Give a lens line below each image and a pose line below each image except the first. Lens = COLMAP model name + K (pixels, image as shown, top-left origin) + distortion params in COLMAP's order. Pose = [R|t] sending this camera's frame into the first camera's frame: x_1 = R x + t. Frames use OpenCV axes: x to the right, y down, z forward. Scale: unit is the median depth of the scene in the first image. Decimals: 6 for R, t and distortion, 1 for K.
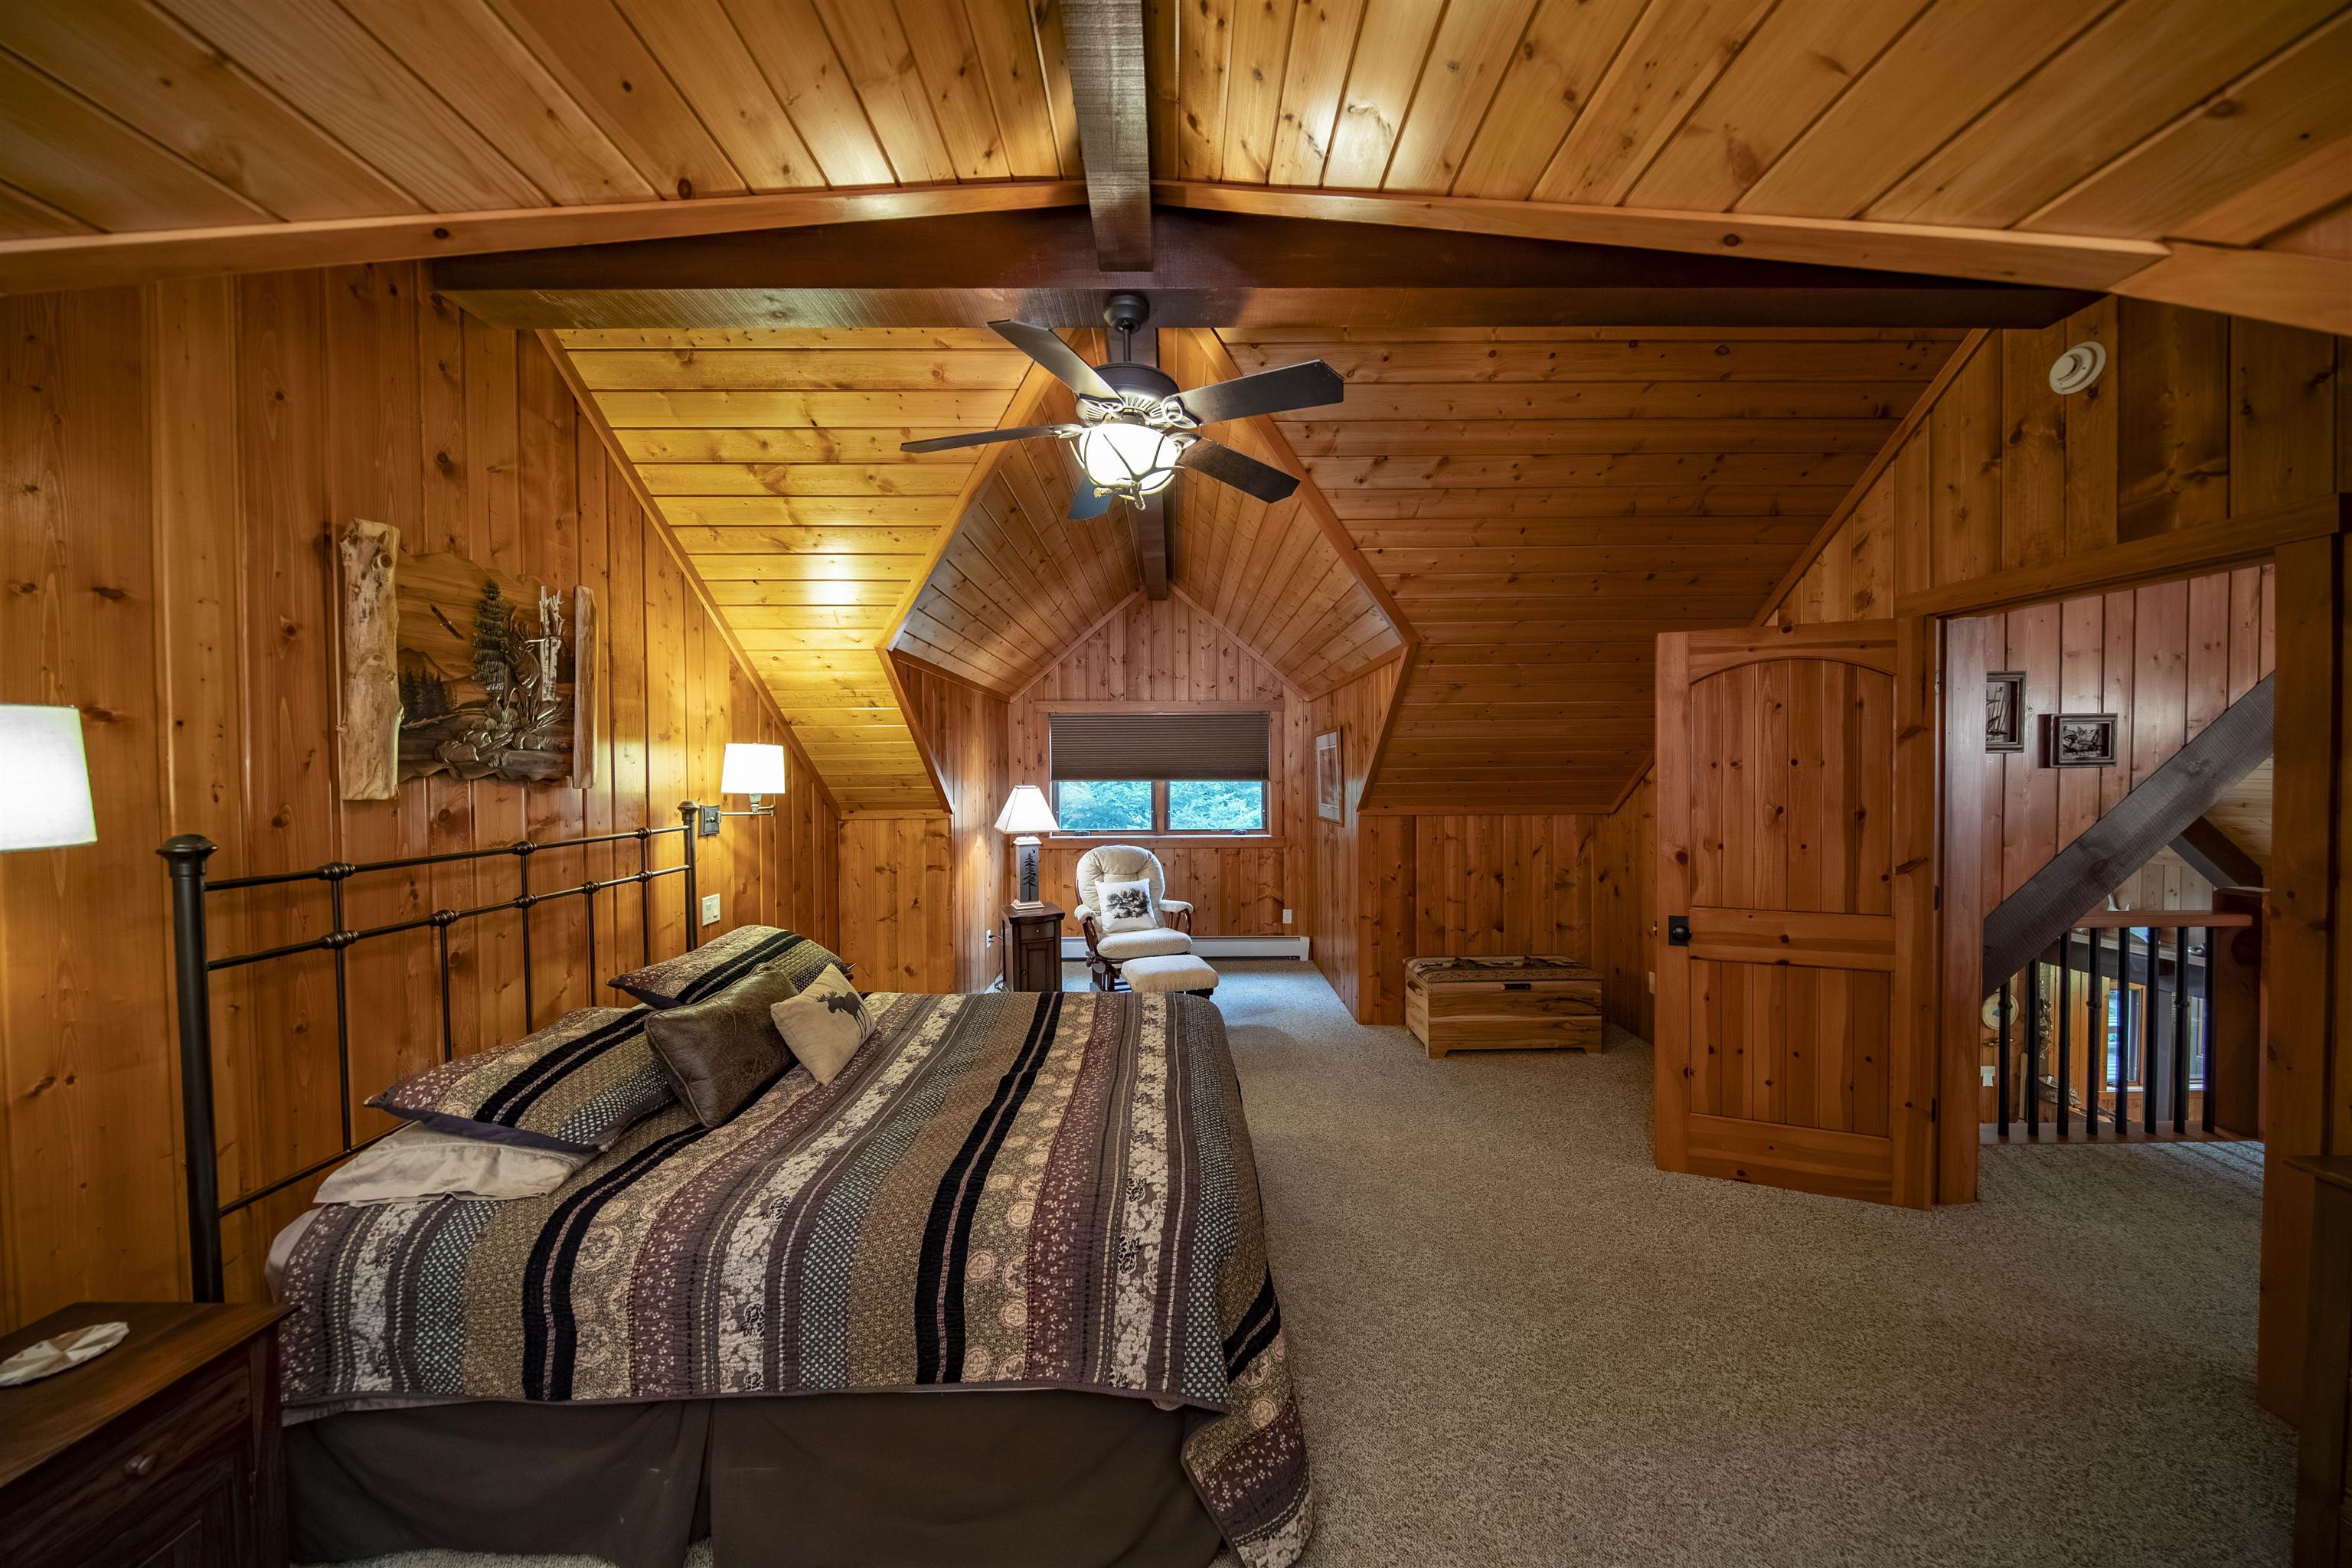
lens RADIAL K [[735.5, 0, 1169.1], [0, 735.5, 782.0], [0, 0, 1]] dist [-0.001208, -0.000118]
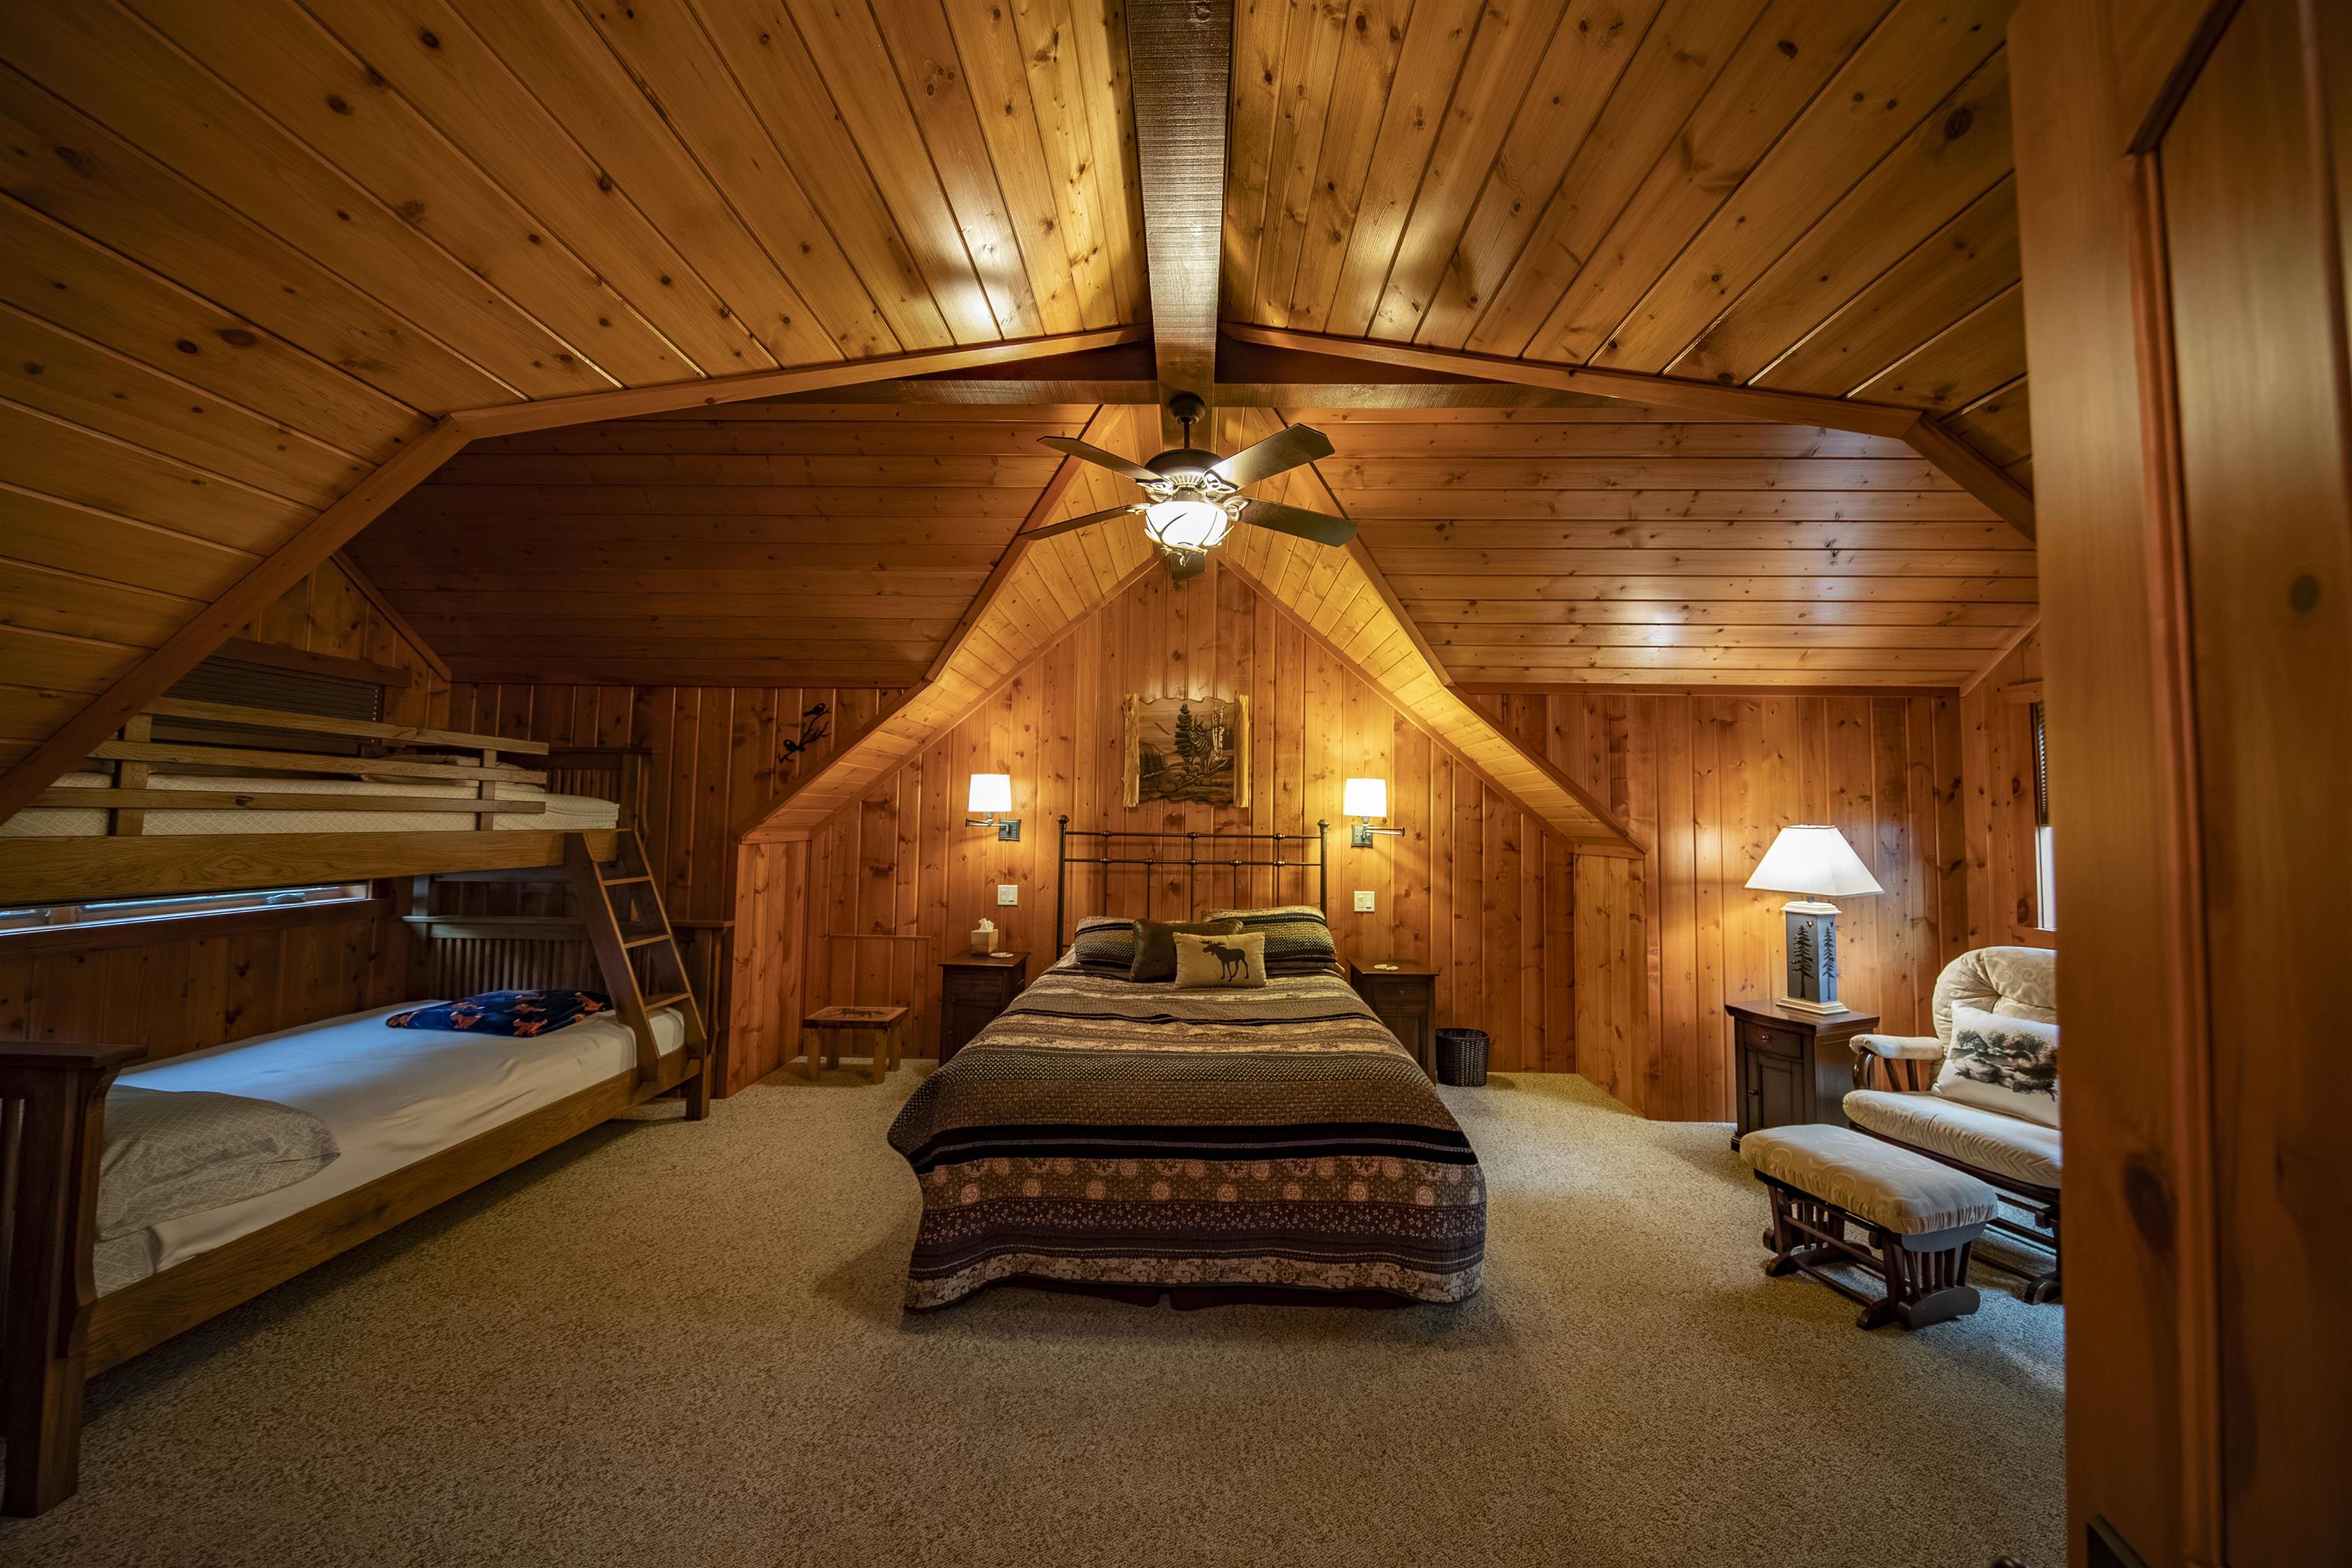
lens RADIAL K [[735.5, 0, 1176.5], [0, 735.5, 783.6], [0, 0, 1]] dist [-0.001208, -0.000118]
pose [[-0.022450, -0.040096, -0.998944, 0.823080], [-0.034726, 0.998624, -0.039303, 0.022609], [0.999145, 0.033807, -0.023812, 0.738445]]
